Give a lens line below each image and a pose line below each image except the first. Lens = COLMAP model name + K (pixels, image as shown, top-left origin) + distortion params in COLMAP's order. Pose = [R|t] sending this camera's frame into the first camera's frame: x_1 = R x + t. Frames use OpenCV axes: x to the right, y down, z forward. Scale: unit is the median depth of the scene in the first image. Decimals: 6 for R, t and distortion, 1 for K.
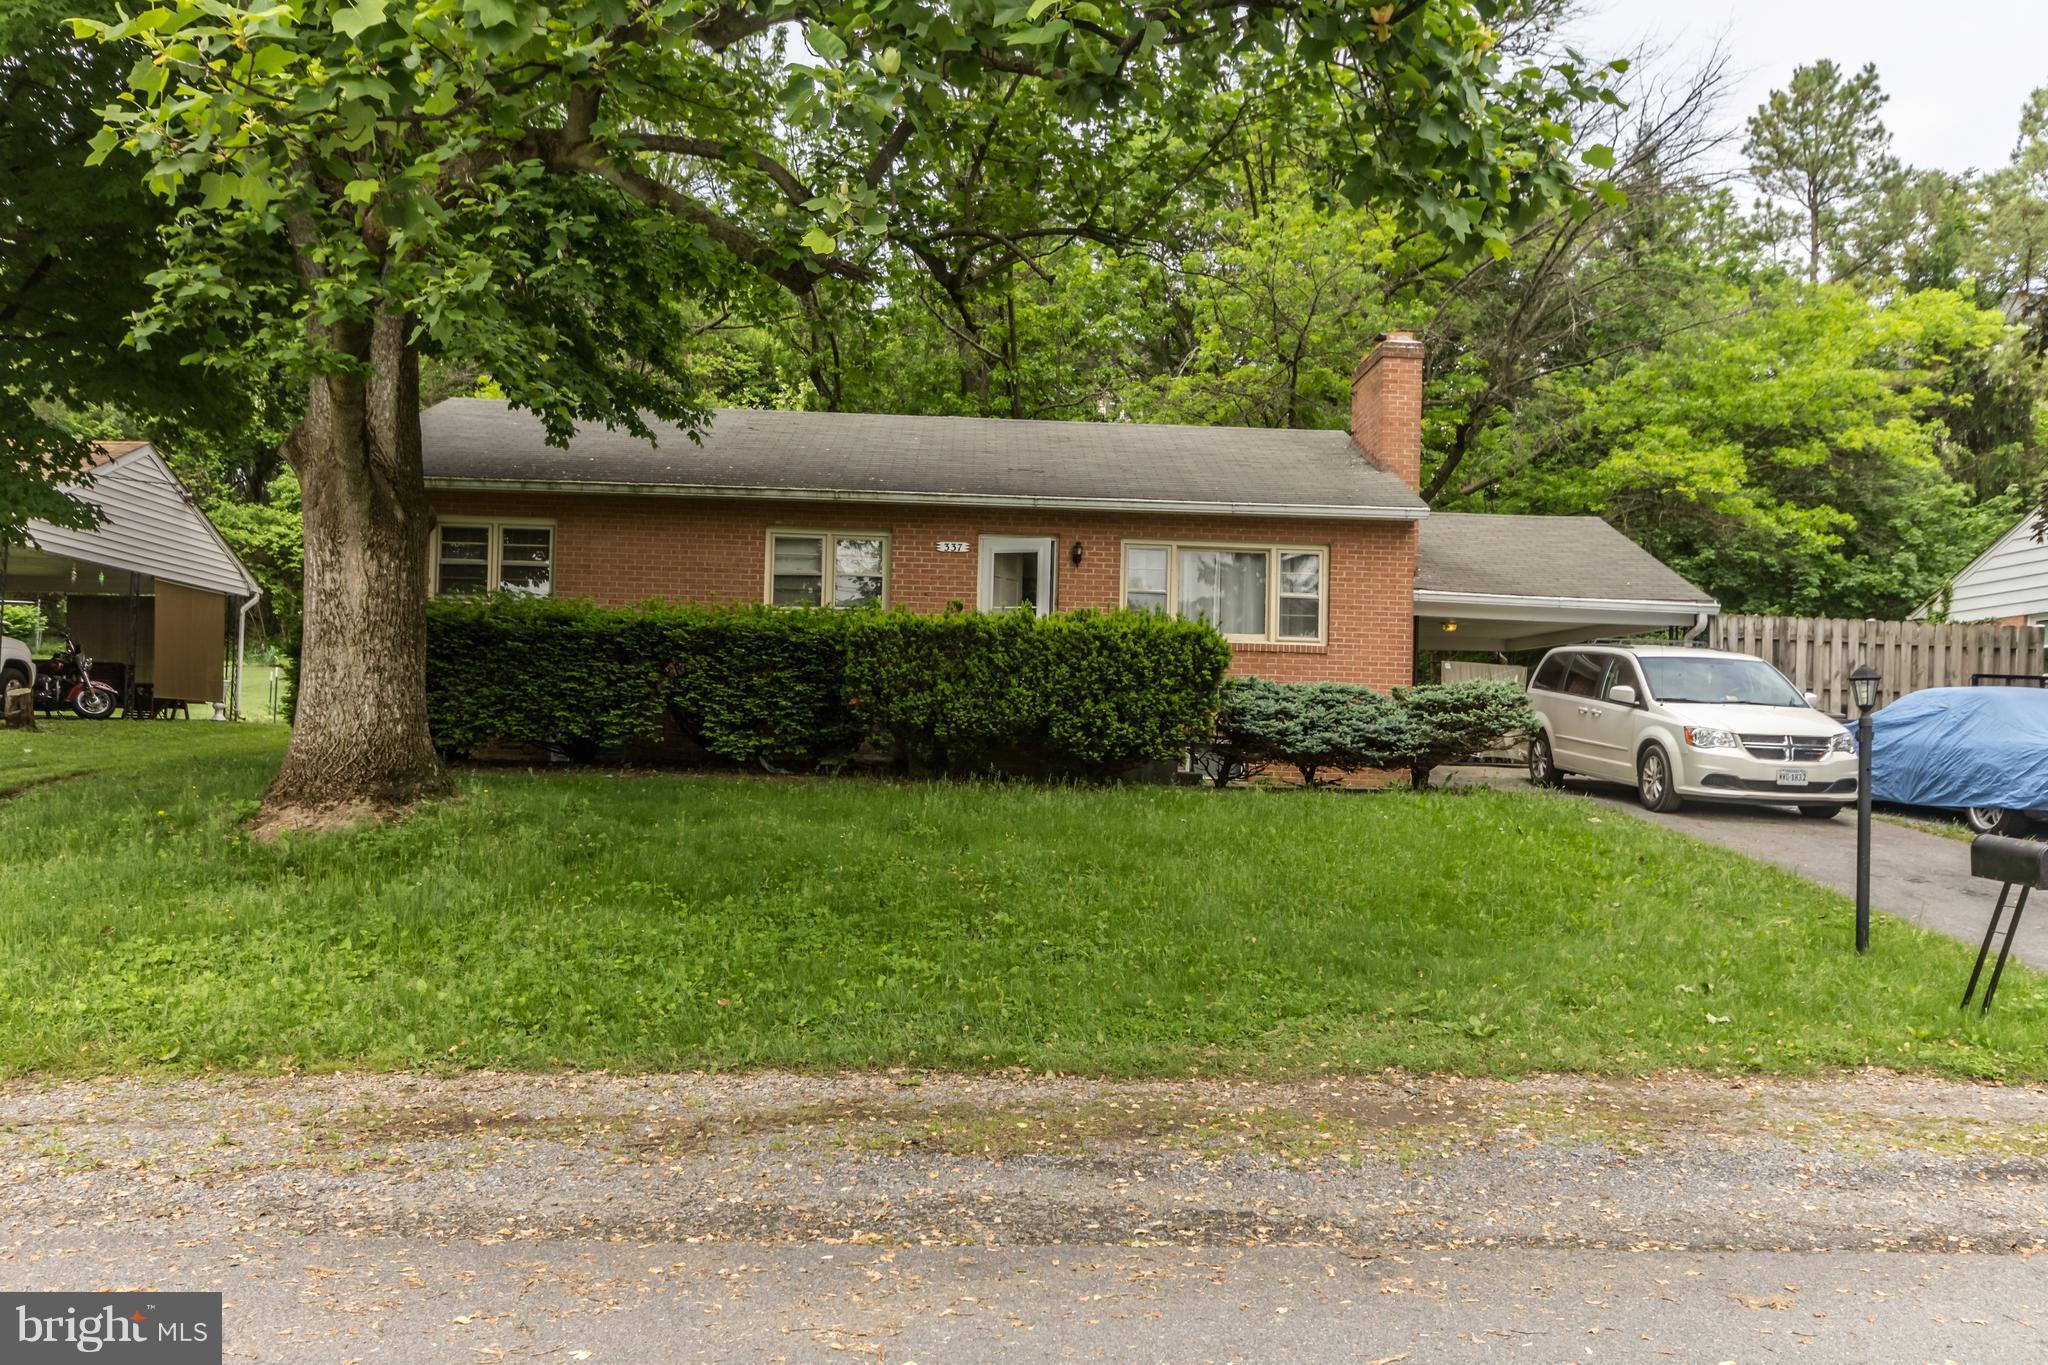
lens RADIAL K [[1523.1, 0, 1024.1], [0, 1523.1, 679.9], [0, 0, 1]] dist [0.005992, 0.001479]
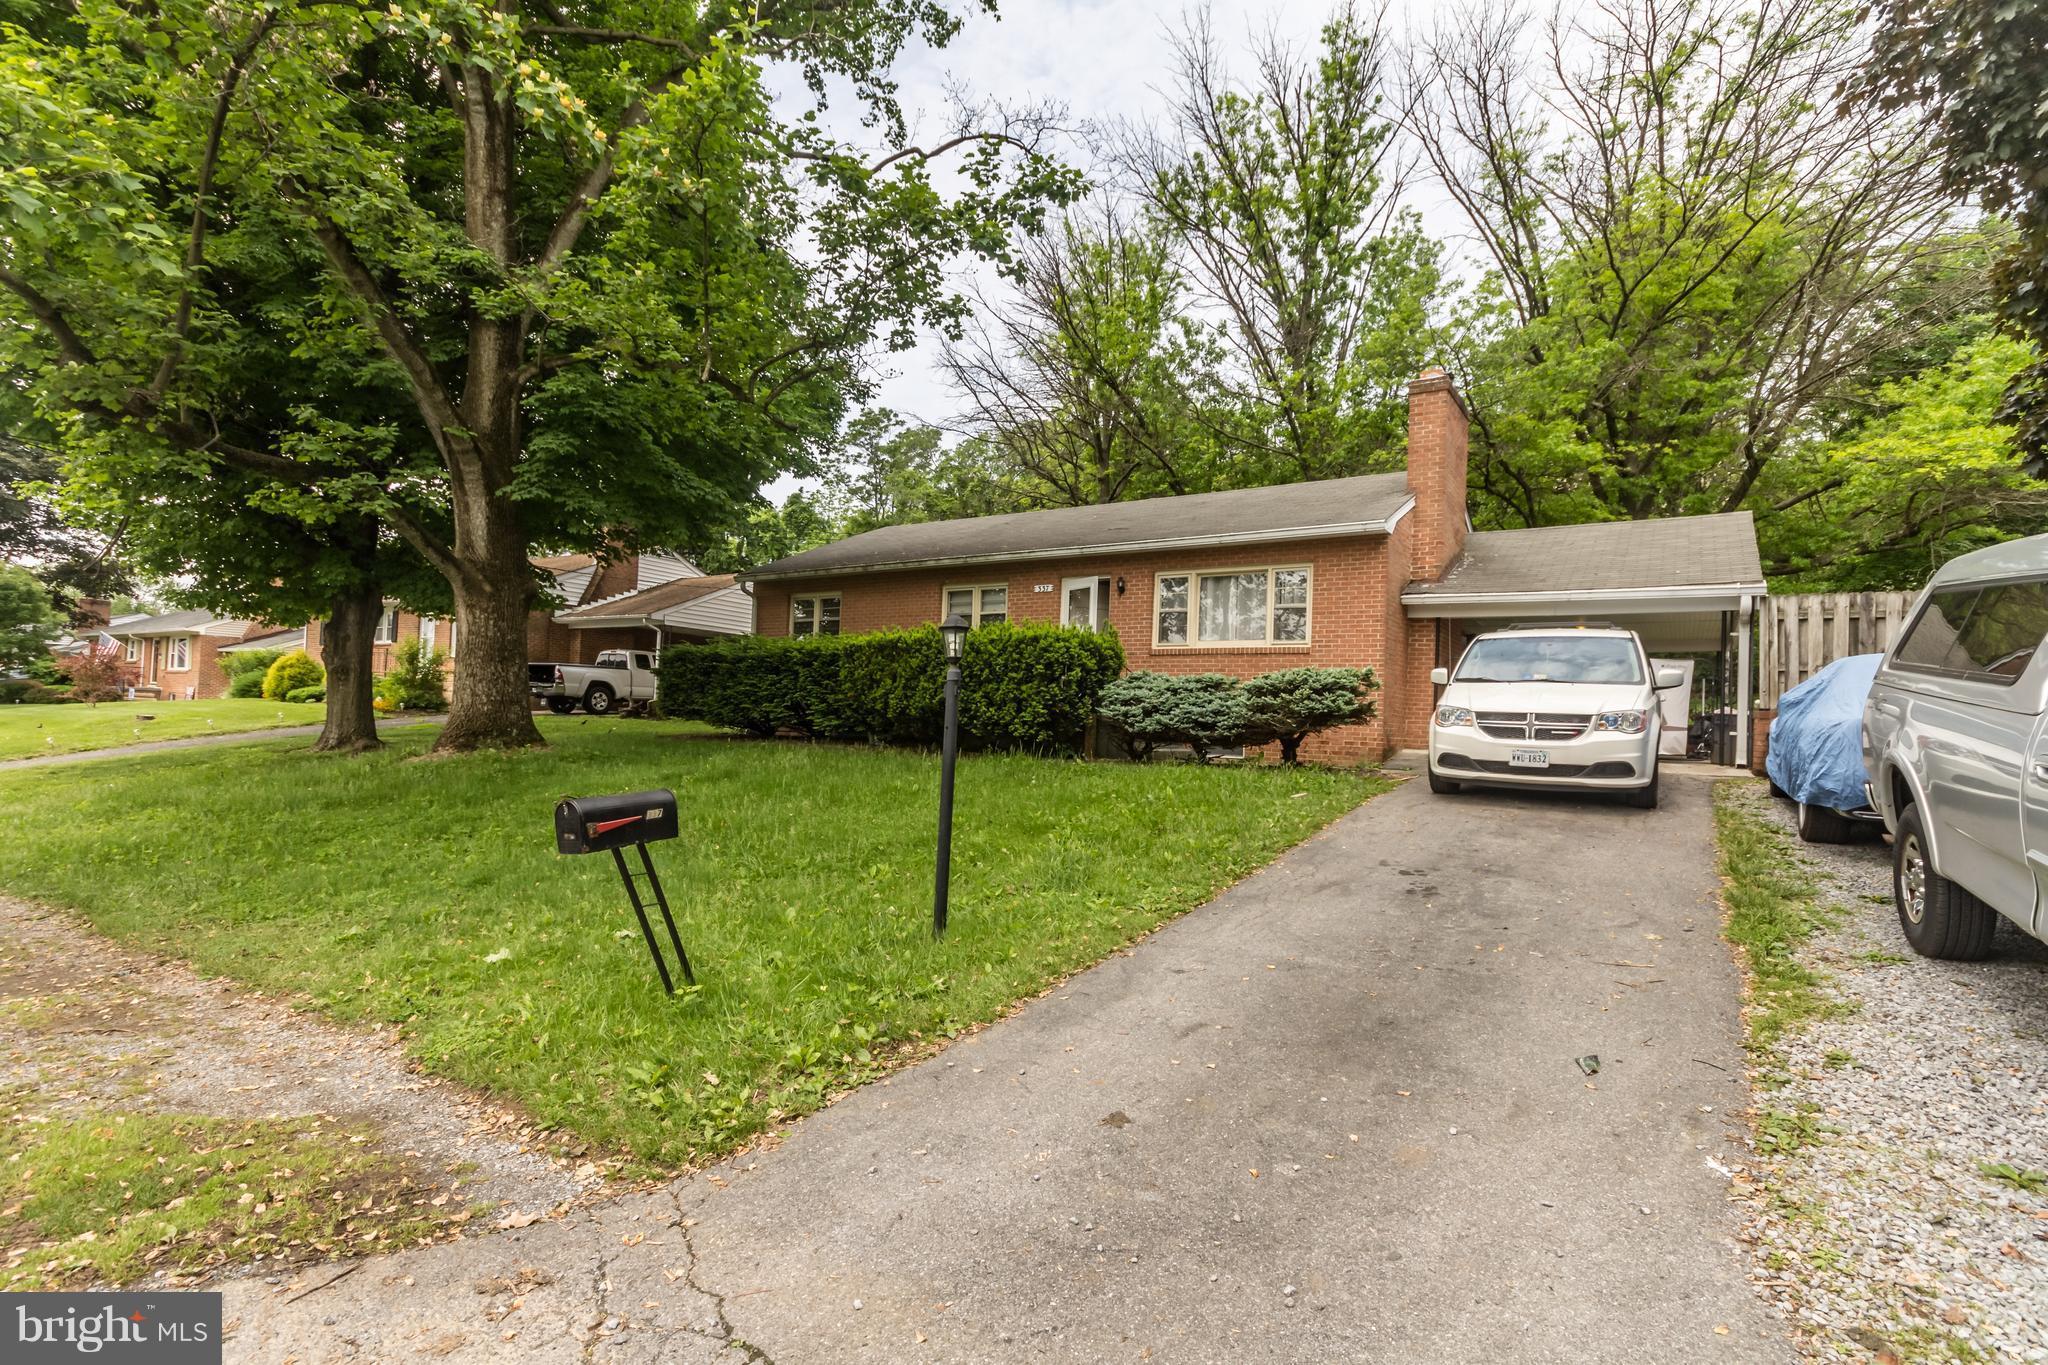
lens RADIAL K [[950.7, 0, 1023.9], [0, 950.7, 687.6], [0, 0, 1]] dist [0.007519, 0.000423]
pose [[0.819882, -0.021053, -0.572146, 0.530975], [0.011184, 0.999722, -0.020760, 0.027169], [0.572424, 0.010622, 0.819889, 0.323366]]
